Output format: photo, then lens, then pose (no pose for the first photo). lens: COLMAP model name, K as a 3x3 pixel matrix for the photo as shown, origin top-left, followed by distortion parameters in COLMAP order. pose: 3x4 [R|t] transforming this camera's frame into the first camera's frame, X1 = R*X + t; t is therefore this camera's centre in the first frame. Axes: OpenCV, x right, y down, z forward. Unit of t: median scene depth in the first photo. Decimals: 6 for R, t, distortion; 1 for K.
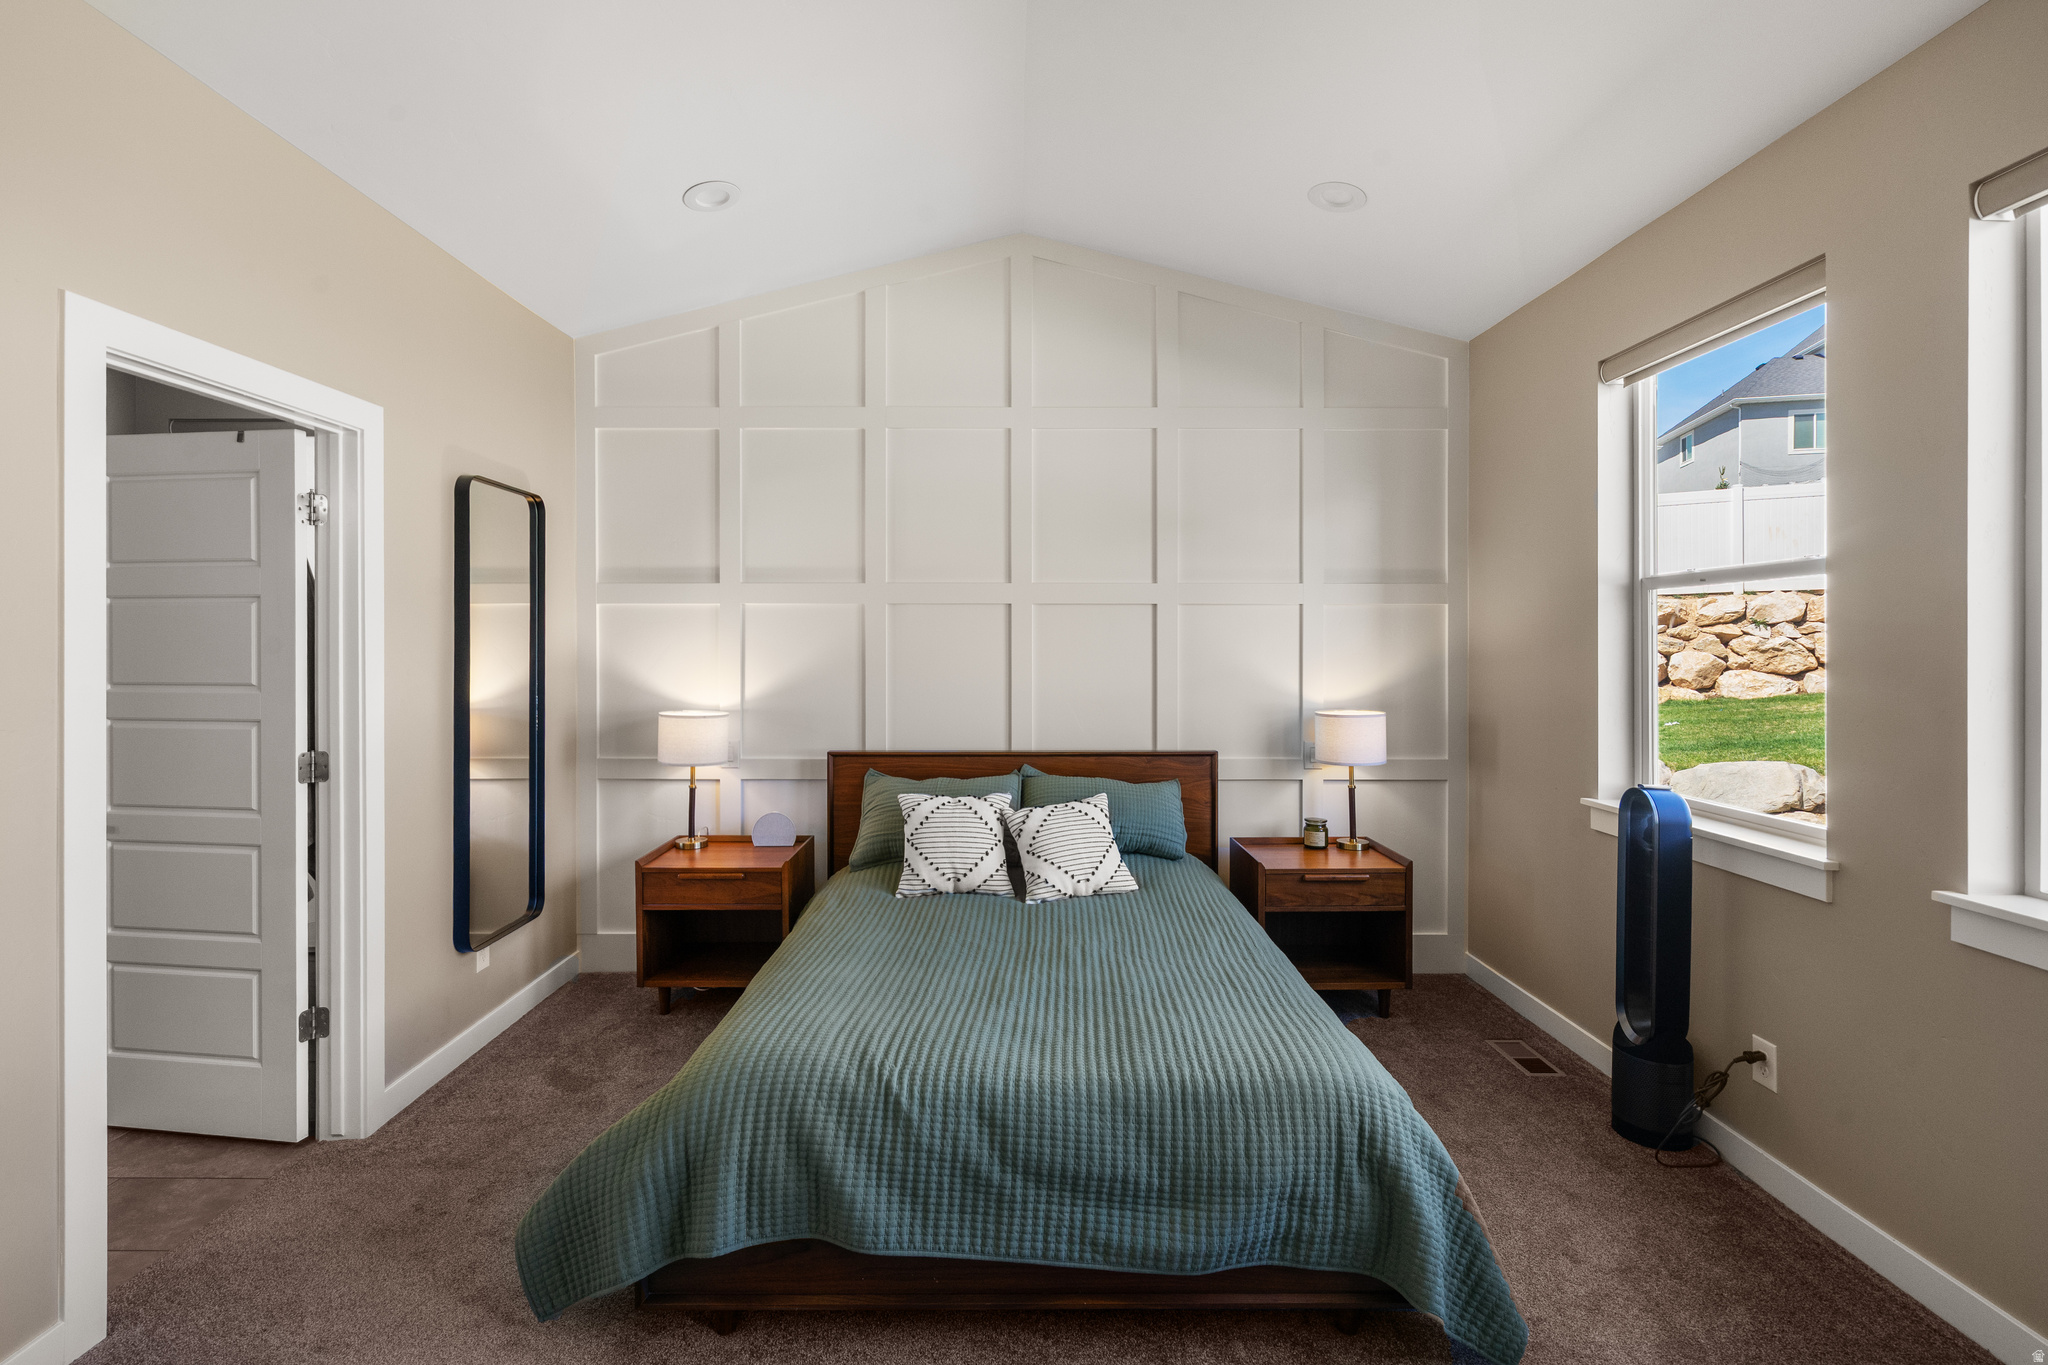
lens RADIAL K [[940.9, 0, 1027.1], [0, 940.9, 659.8], [0, 0, 1]] dist [-0.005536, 0.001584]
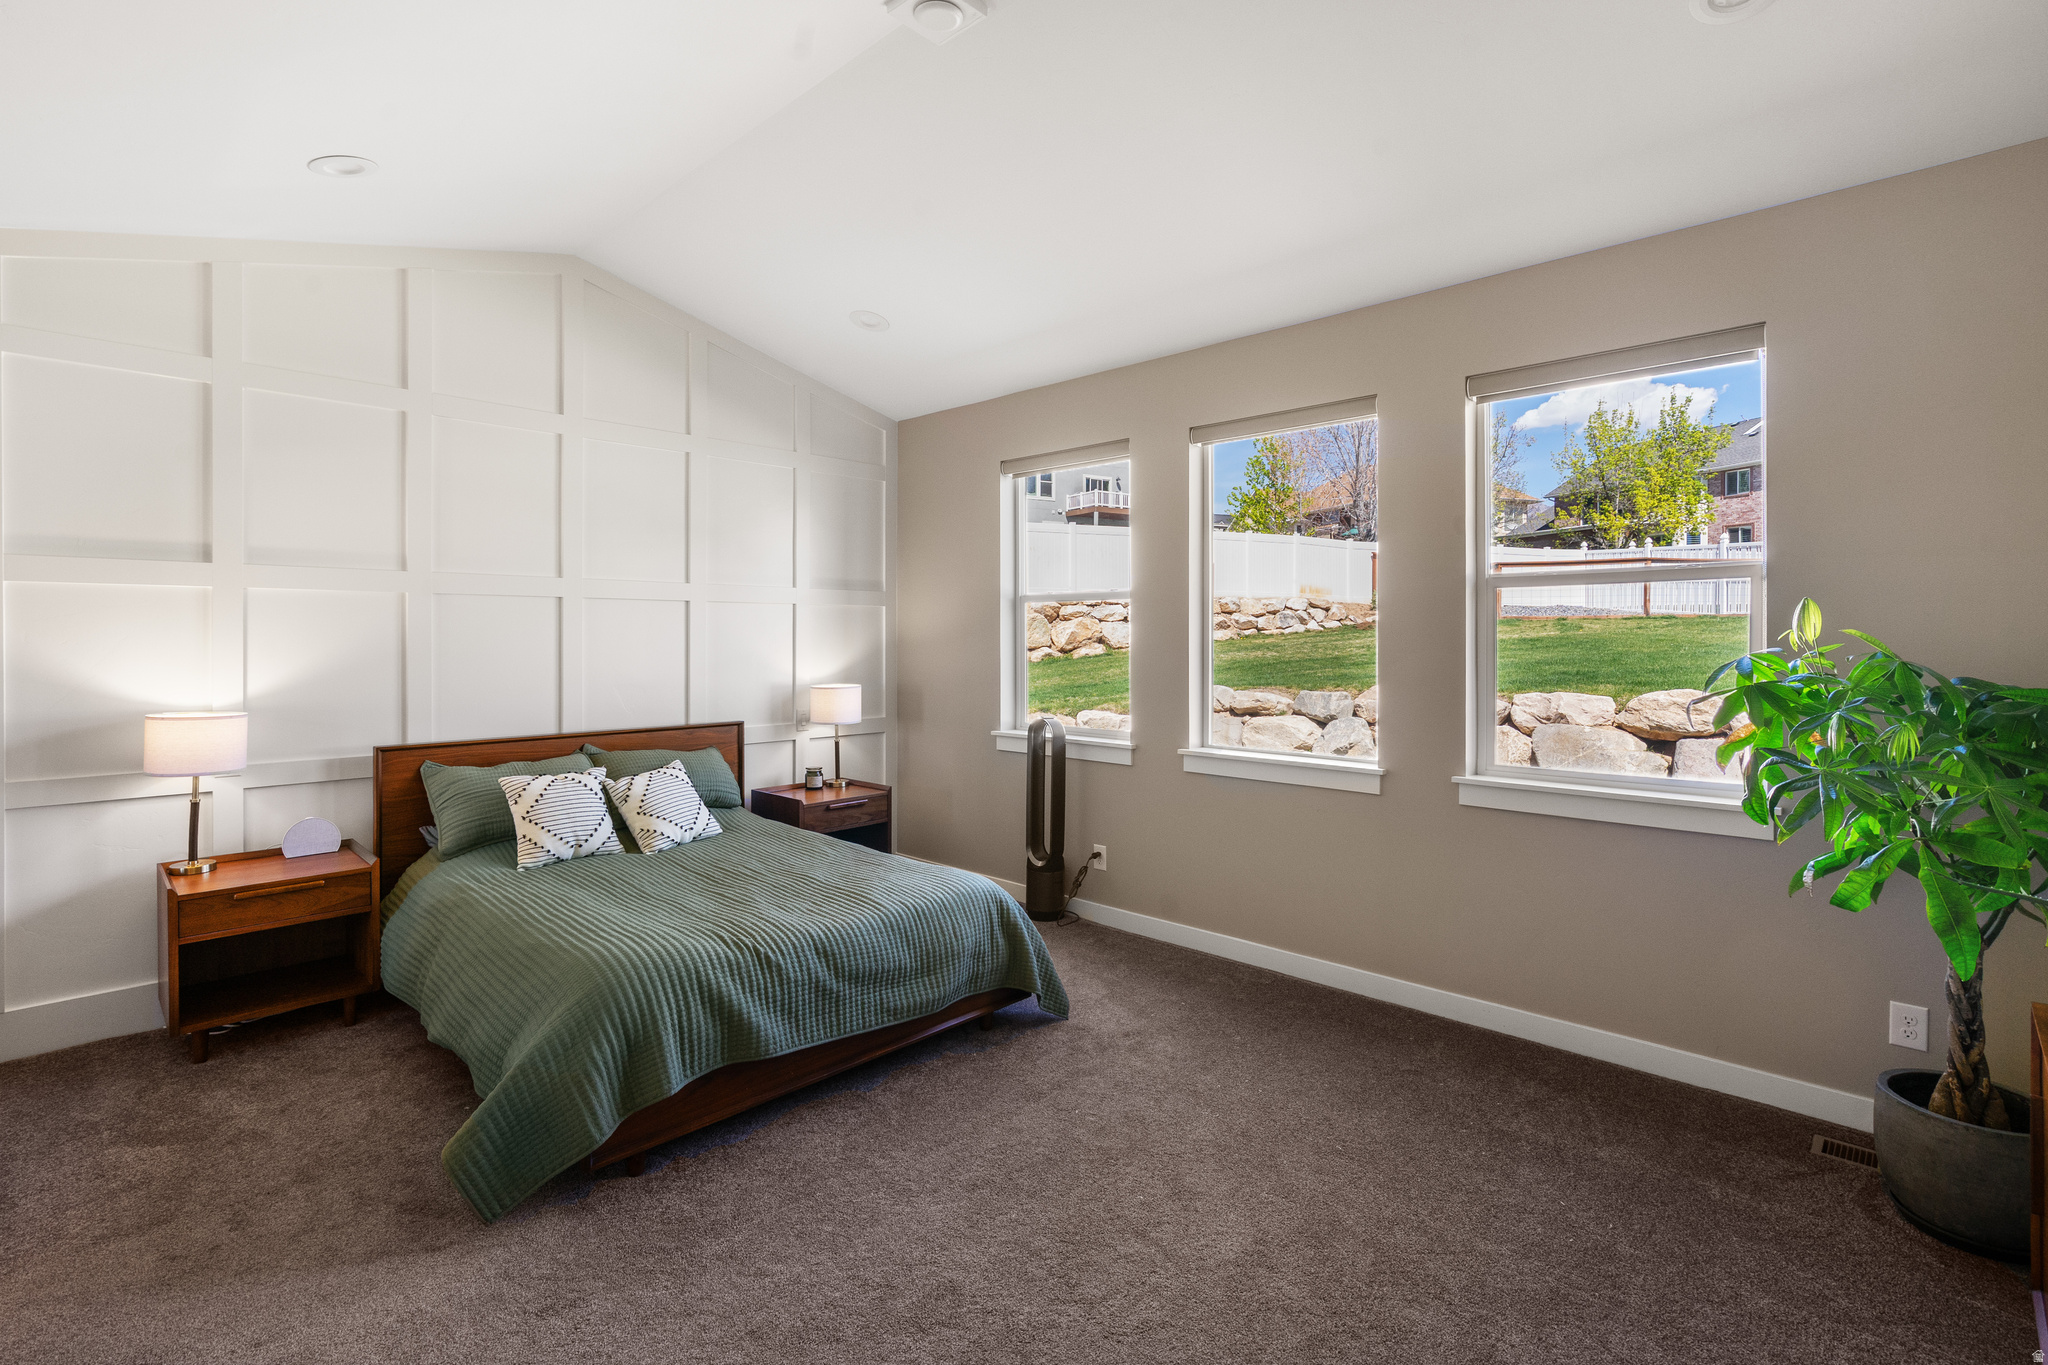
lens RADIAL K [[940.9, 0, 1022.3], [0, 940.9, 666.2], [0, 0, 1]] dist [-0.005536, 0.001584]
pose [[0.694756, -0.022276, 0.718900, -0.489943], [0.010373, 0.999727, 0.020954, 0.002797], [-0.719170, -0.007100, 0.694797, -0.145603]]
